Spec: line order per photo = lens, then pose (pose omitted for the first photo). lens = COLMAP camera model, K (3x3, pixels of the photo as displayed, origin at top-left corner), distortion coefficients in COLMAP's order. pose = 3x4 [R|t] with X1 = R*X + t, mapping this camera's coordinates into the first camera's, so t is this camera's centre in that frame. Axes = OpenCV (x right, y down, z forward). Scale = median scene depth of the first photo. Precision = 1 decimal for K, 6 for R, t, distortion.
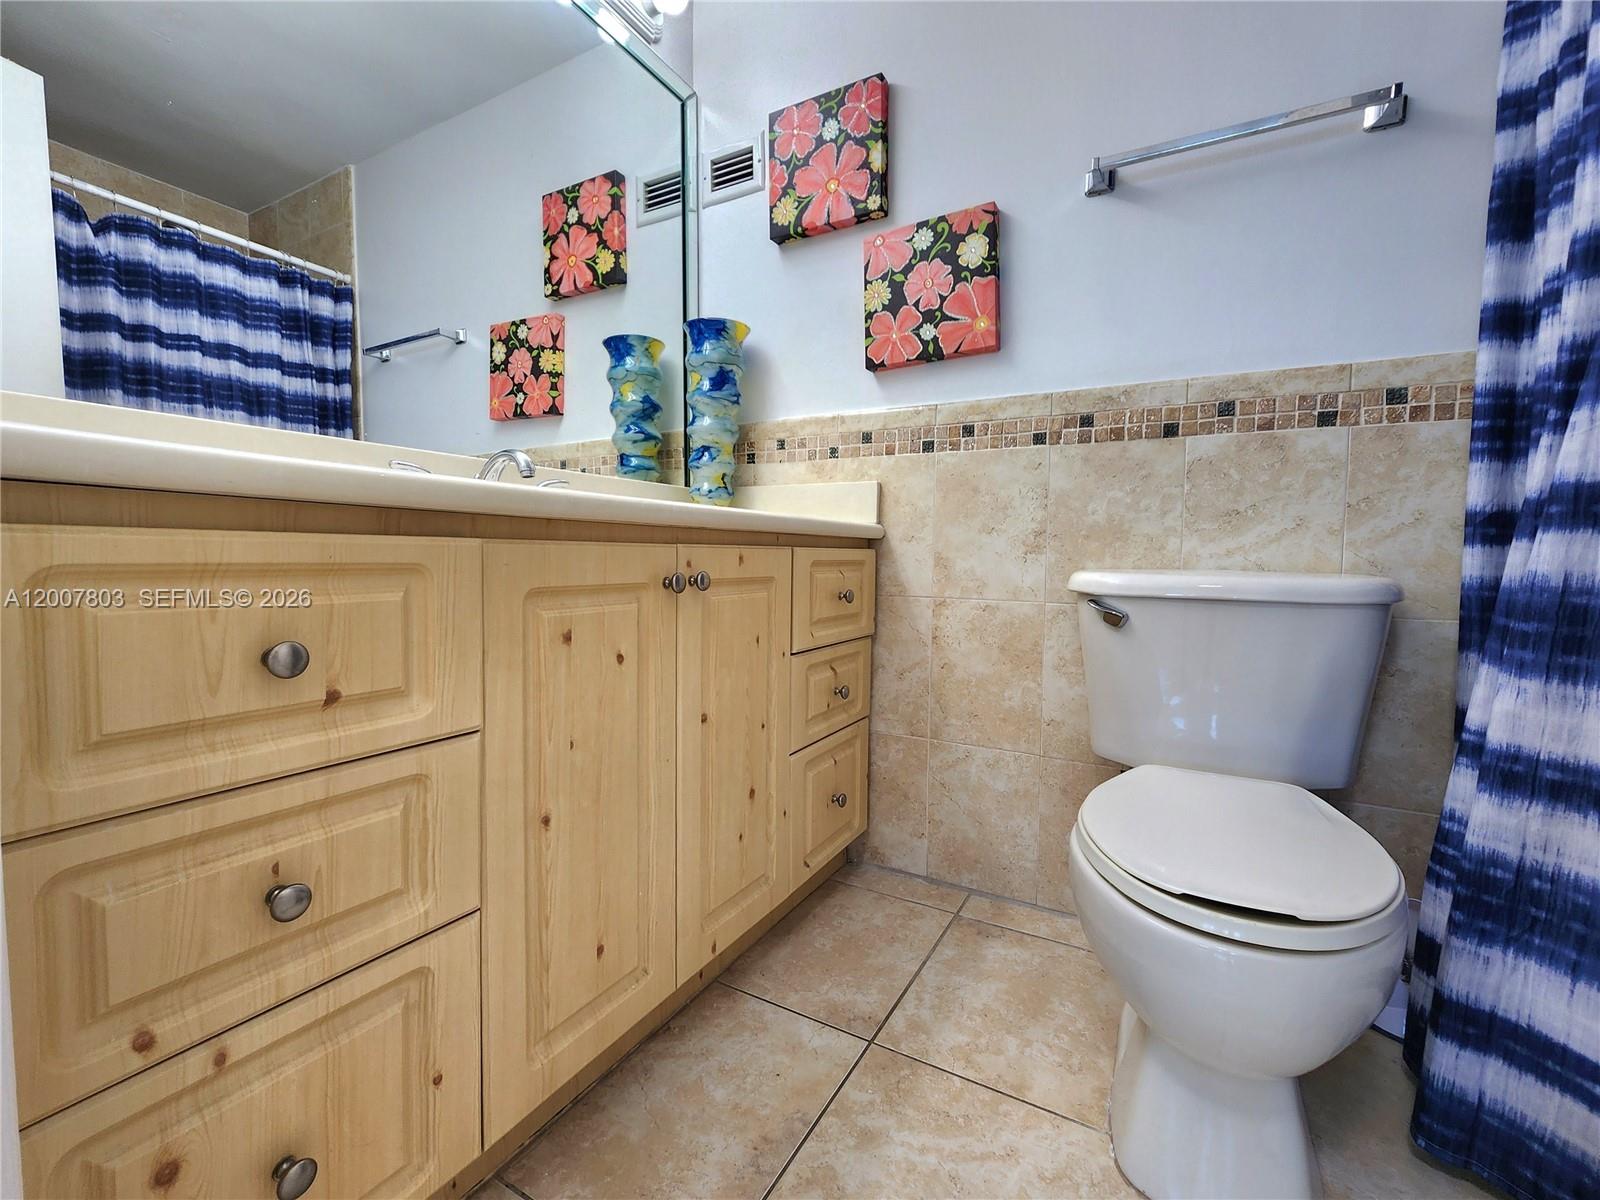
lens RADIAL K [[656.3, 0, 802.7], [0, 656.3, 594.1], [0, 0, 1]] dist [0.000558, 0.001106]
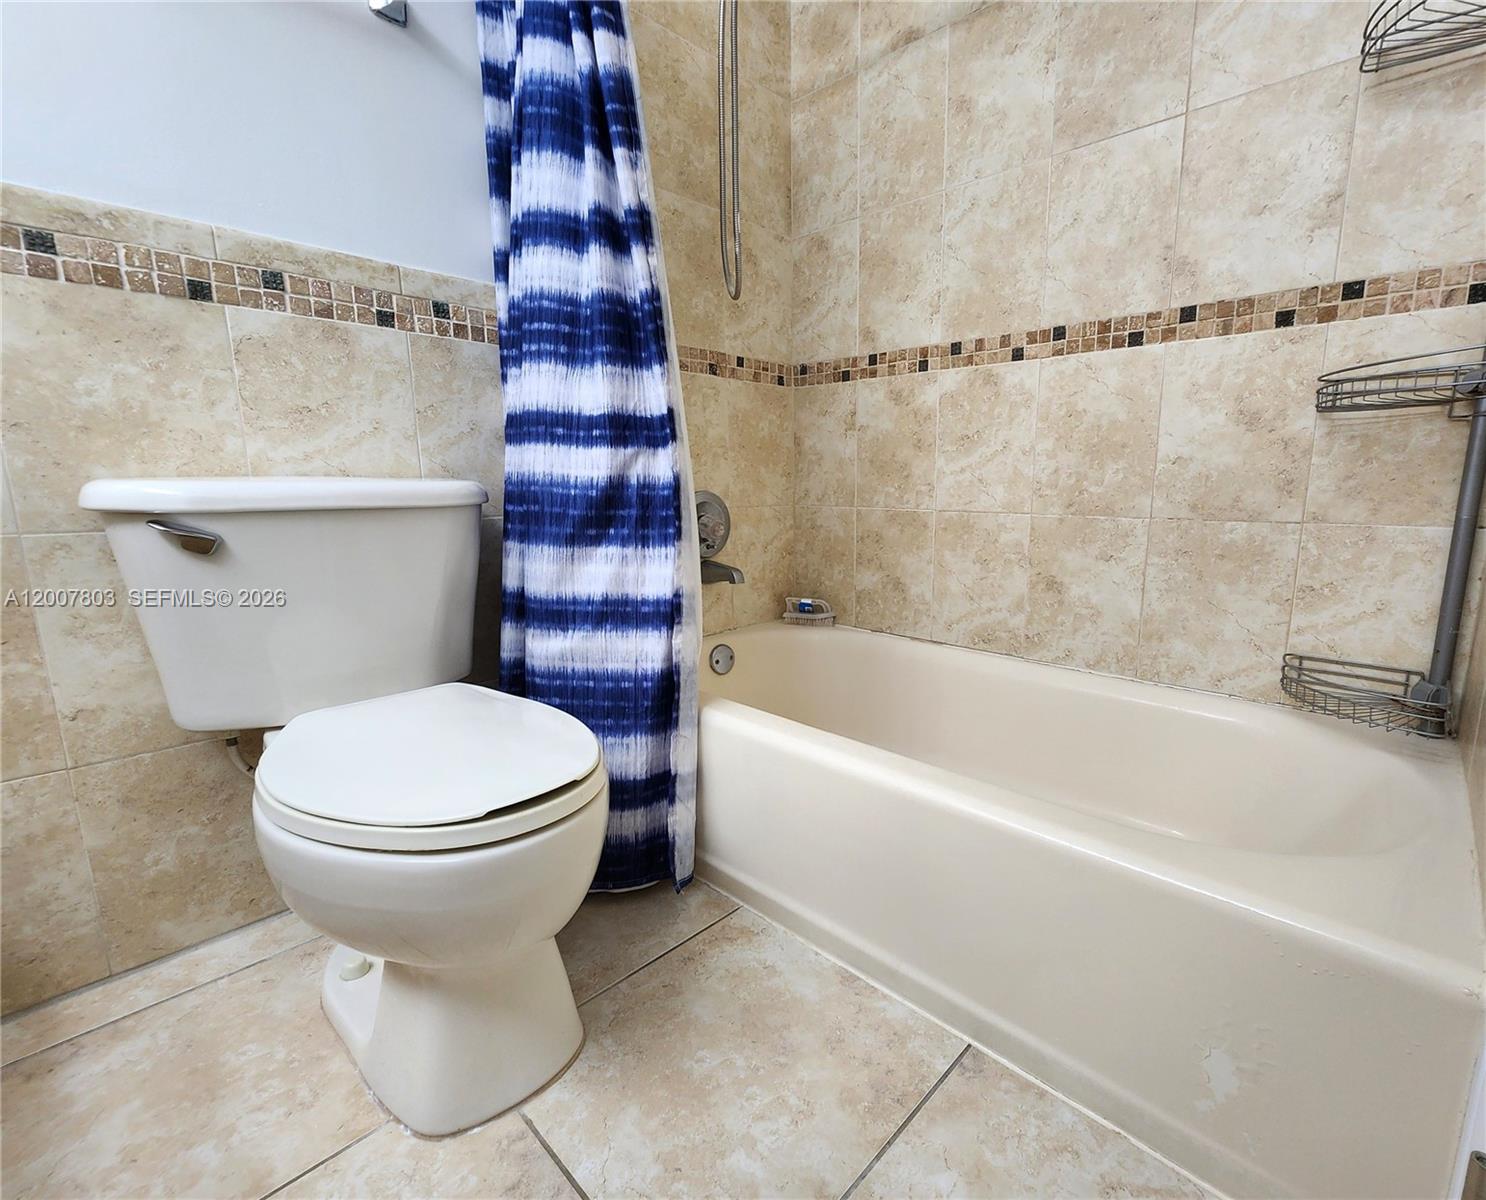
lens RADIAL K [[683.9, 0, 746.9], [0, 683.9, 603.3], [0, 0, 1]] dist [0.005230, -0.000640]
pose [[0.241111, -0.184804, 0.952740, -0.119343], [0.057271, 0.982701, 0.176122, 0.002226], [-0.968806, 0.012099, 0.247524, 0.208982]]
